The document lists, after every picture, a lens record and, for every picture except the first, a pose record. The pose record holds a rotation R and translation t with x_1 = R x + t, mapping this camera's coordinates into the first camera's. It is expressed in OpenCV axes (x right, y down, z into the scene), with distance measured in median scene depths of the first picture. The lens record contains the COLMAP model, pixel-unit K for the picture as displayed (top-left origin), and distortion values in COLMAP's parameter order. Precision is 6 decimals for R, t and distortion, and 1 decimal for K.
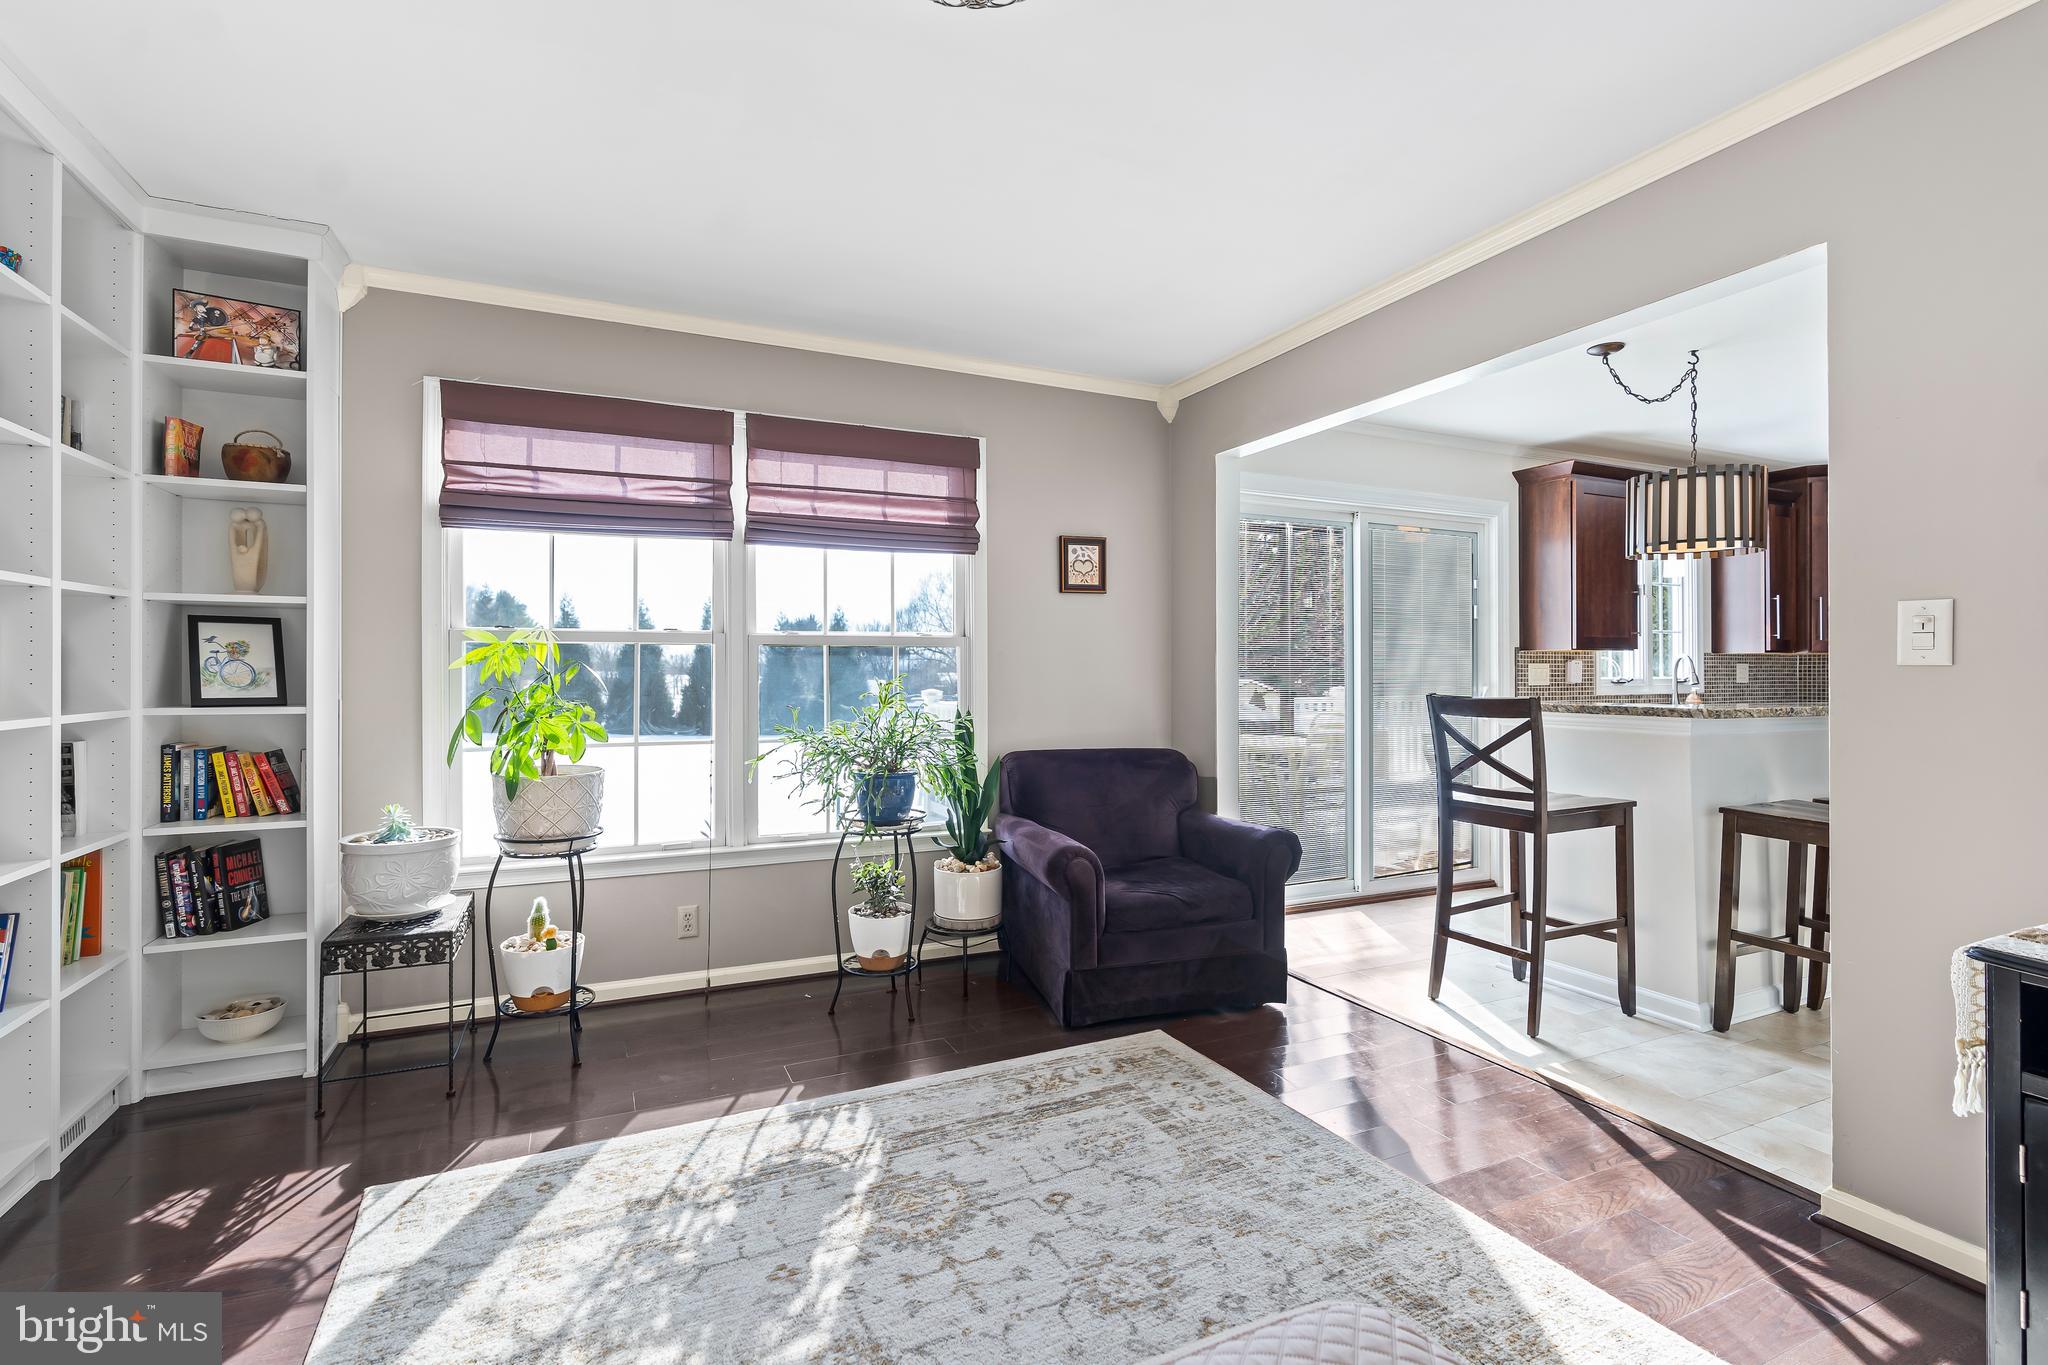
lens RADIAL K [[933.9, 0, 1009.3], [0, 933.9, 667.5], [0, 0, 1]] dist [-0.011418, 0.004226]
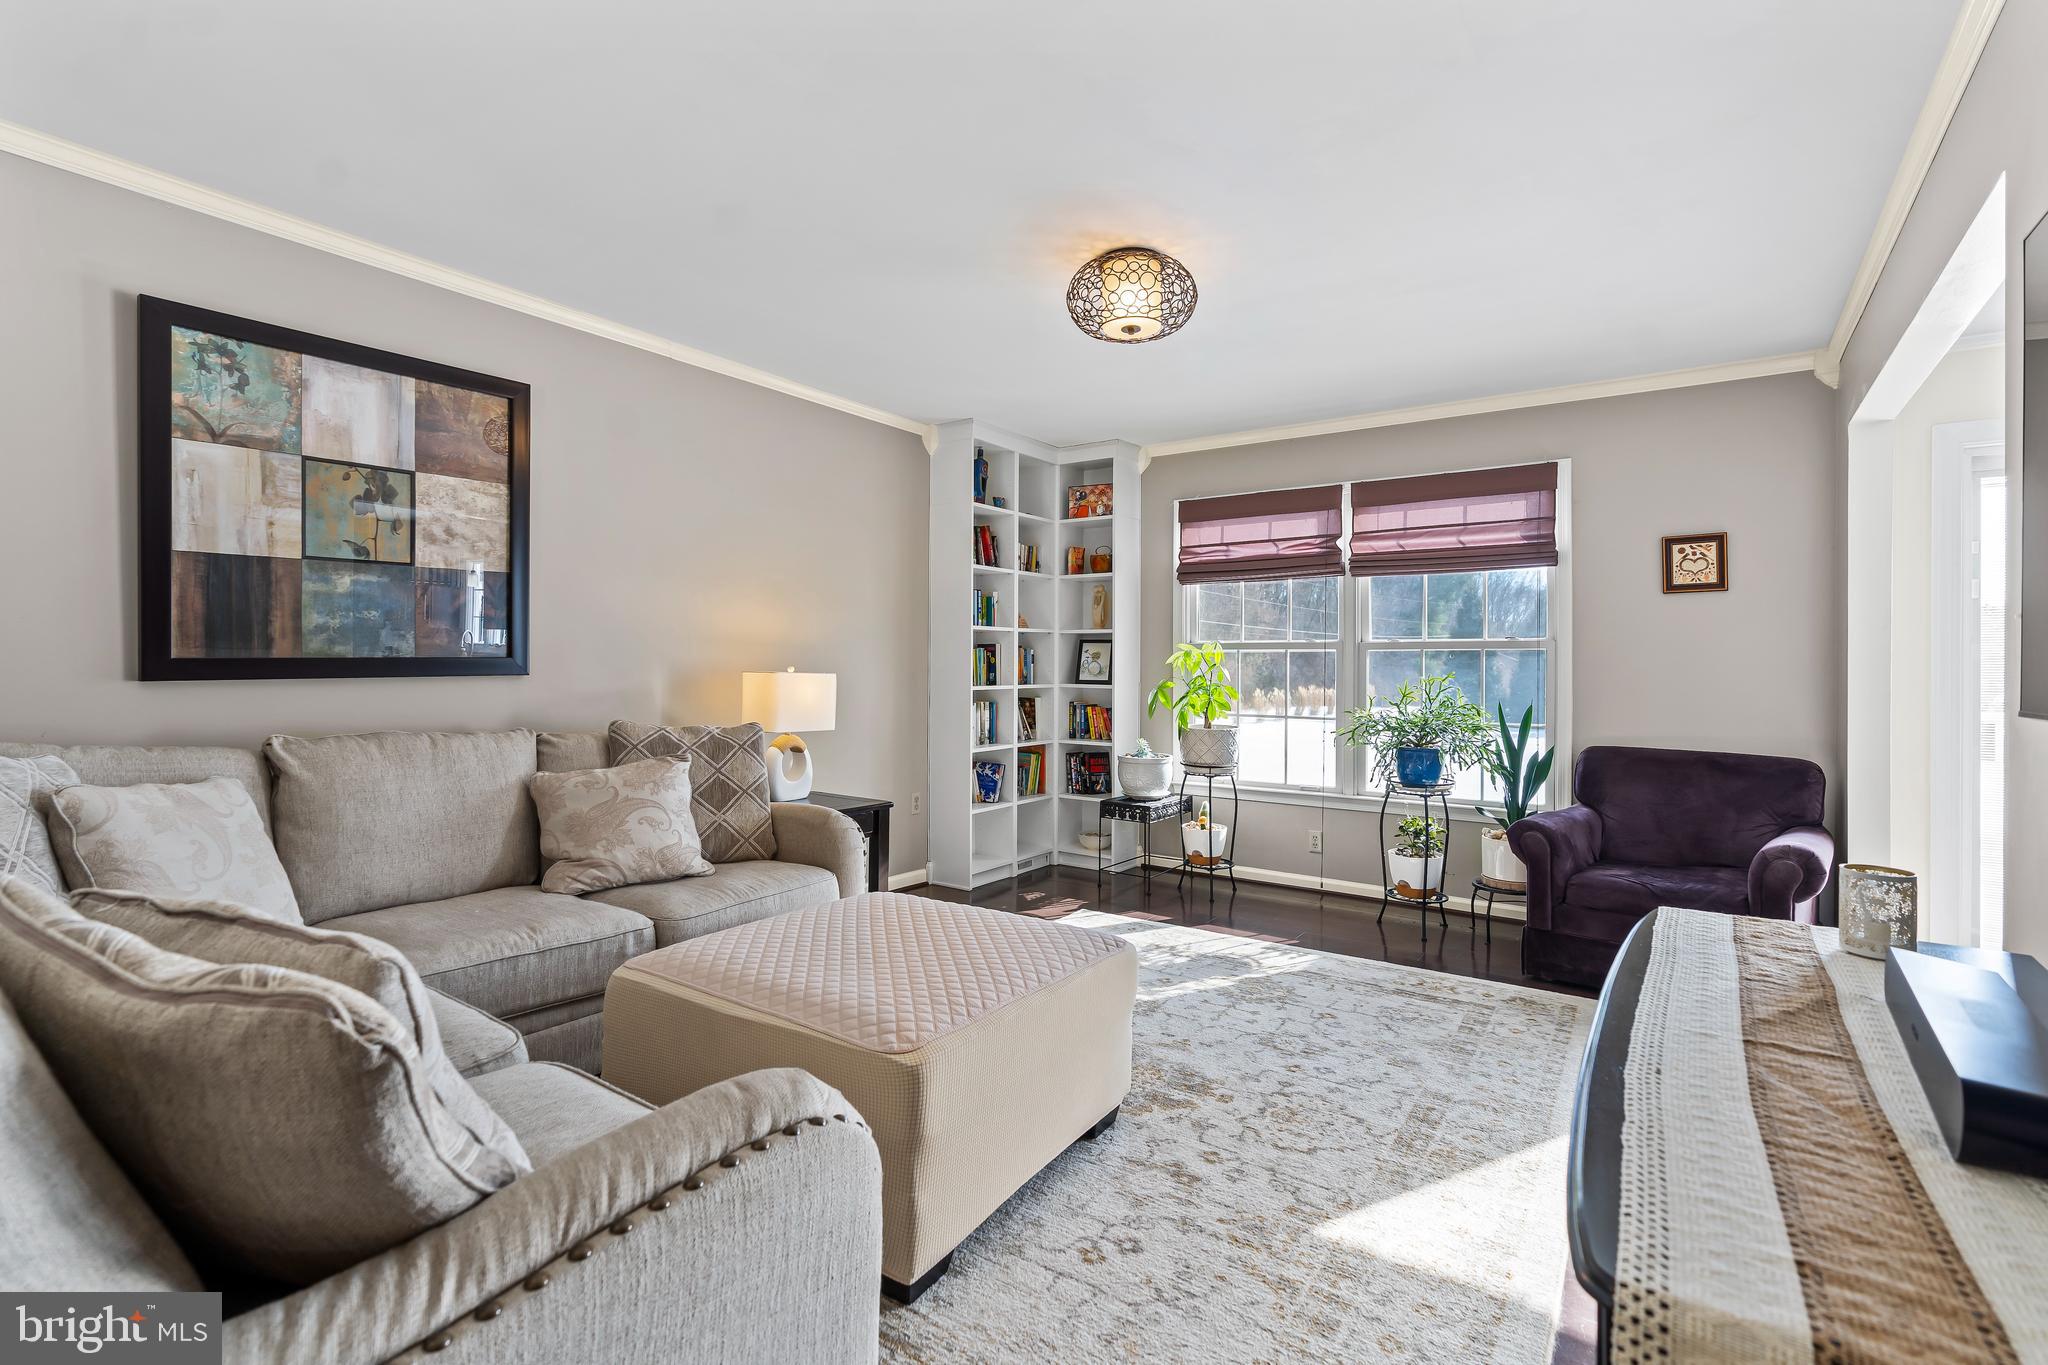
lens RADIAL K [[933.9, 0, 1026.5], [0, 933.9, 675.2], [0, 0, 1]] dist [-0.011418, 0.004226]
pose [[0.495661, 0.012138, -0.868431, 0.836059], [-0.004685, 0.999925, 0.011302, -0.000306], [0.868504, -0.001533, 0.495681, -0.134116]]
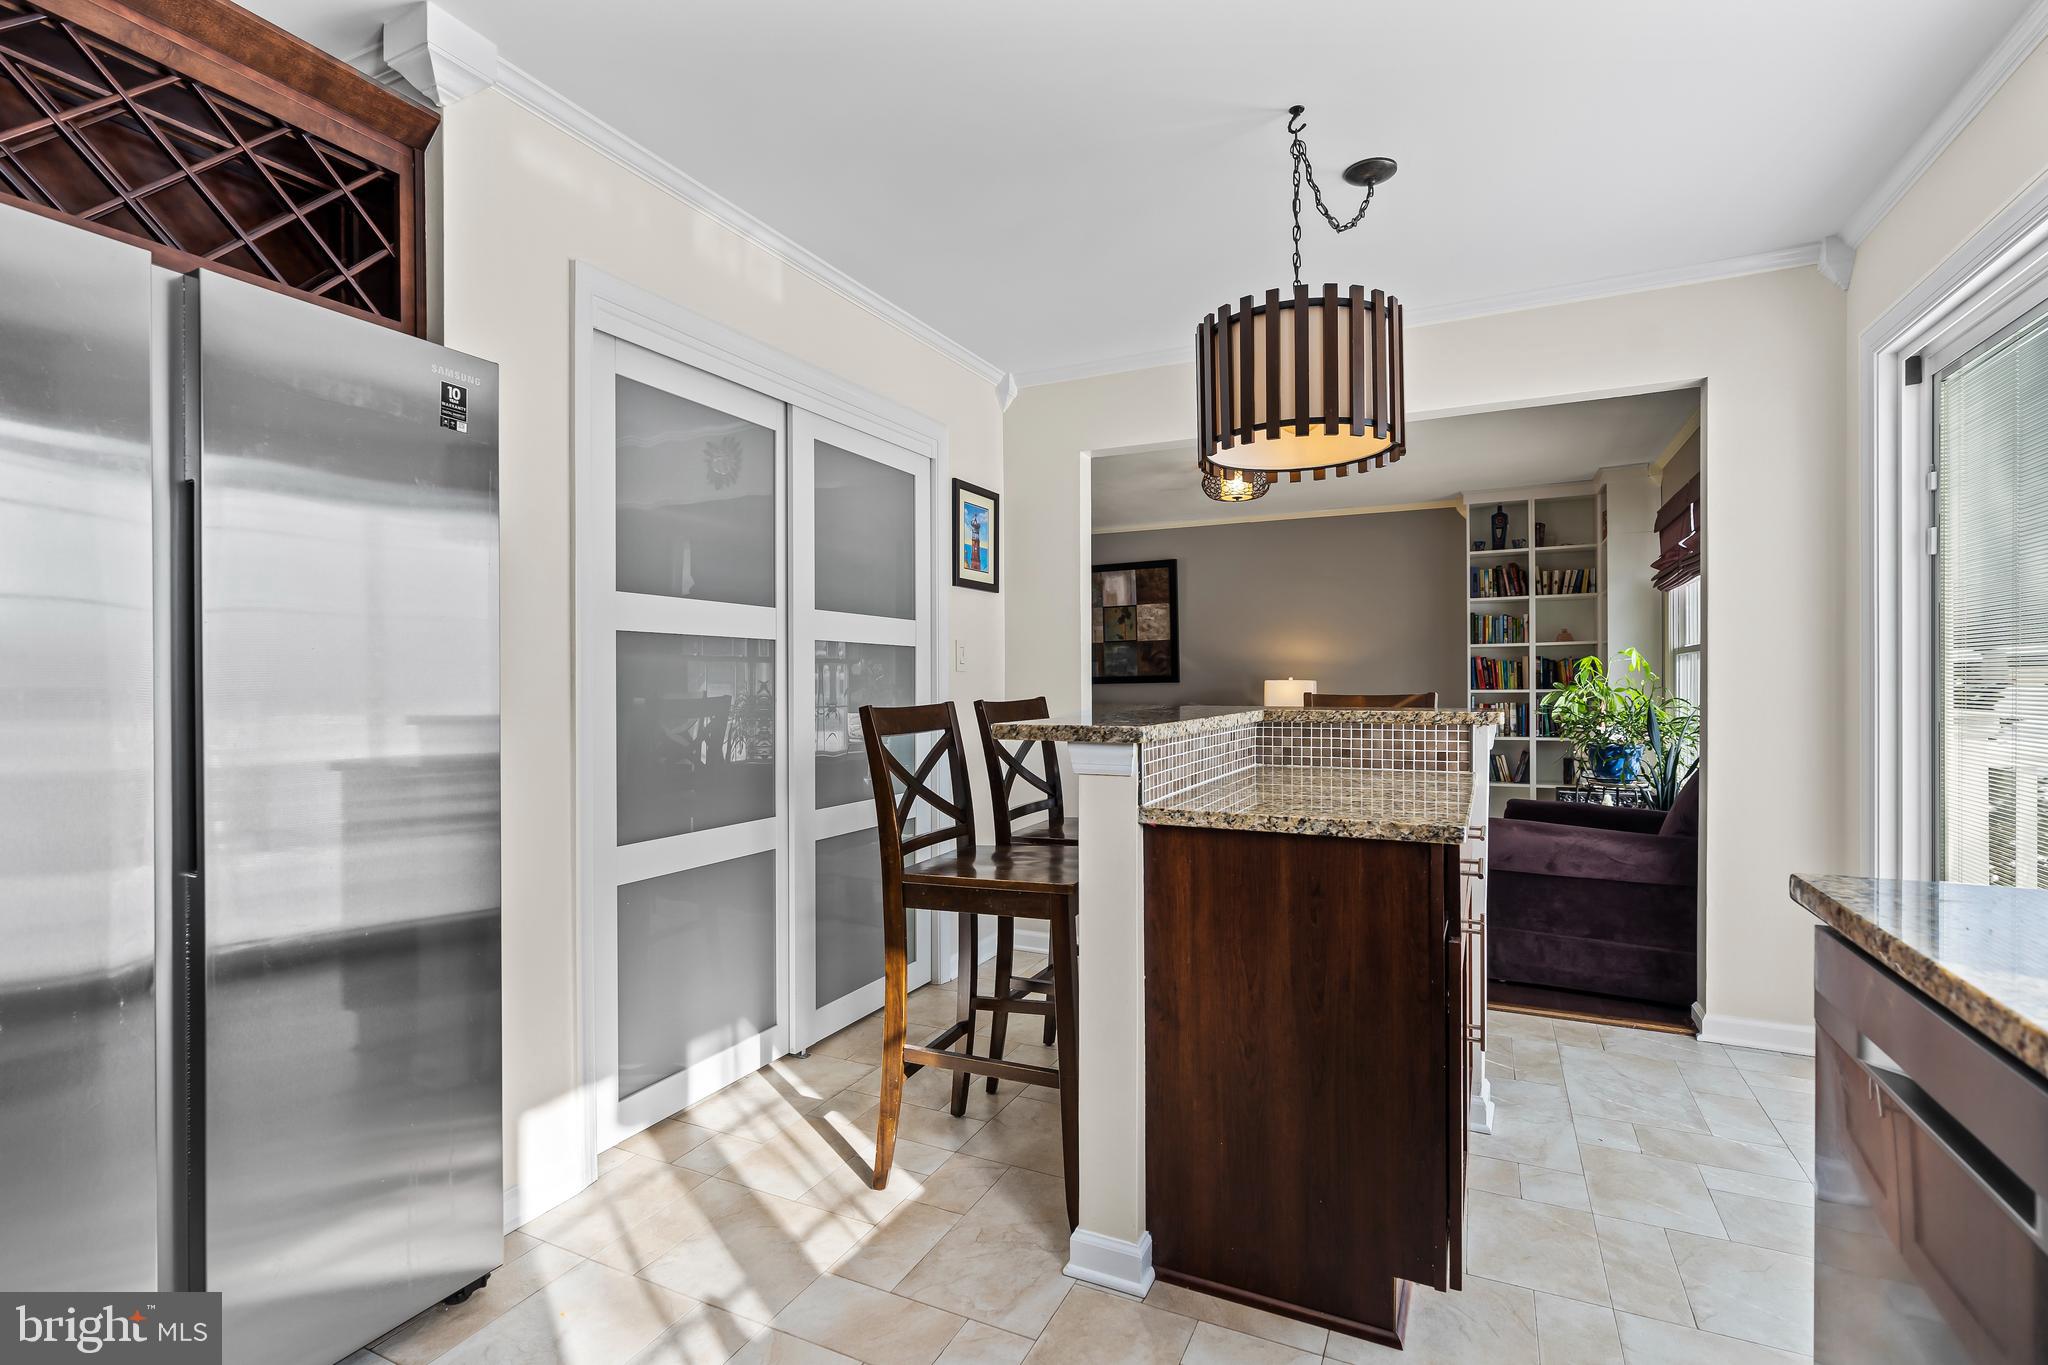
lens RADIAL K [[933.9, 0, 1019.0], [0, 933.9, 691.9], [0, 0, 1]] dist [-0.011418, 0.004226]
pose [[-0.772385, 0.009940, -0.635077, 1.630632], [0.007227, 0.999950, 0.006861, 0.022159], [0.635113, 0.000710, -0.772419, 1.747327]]
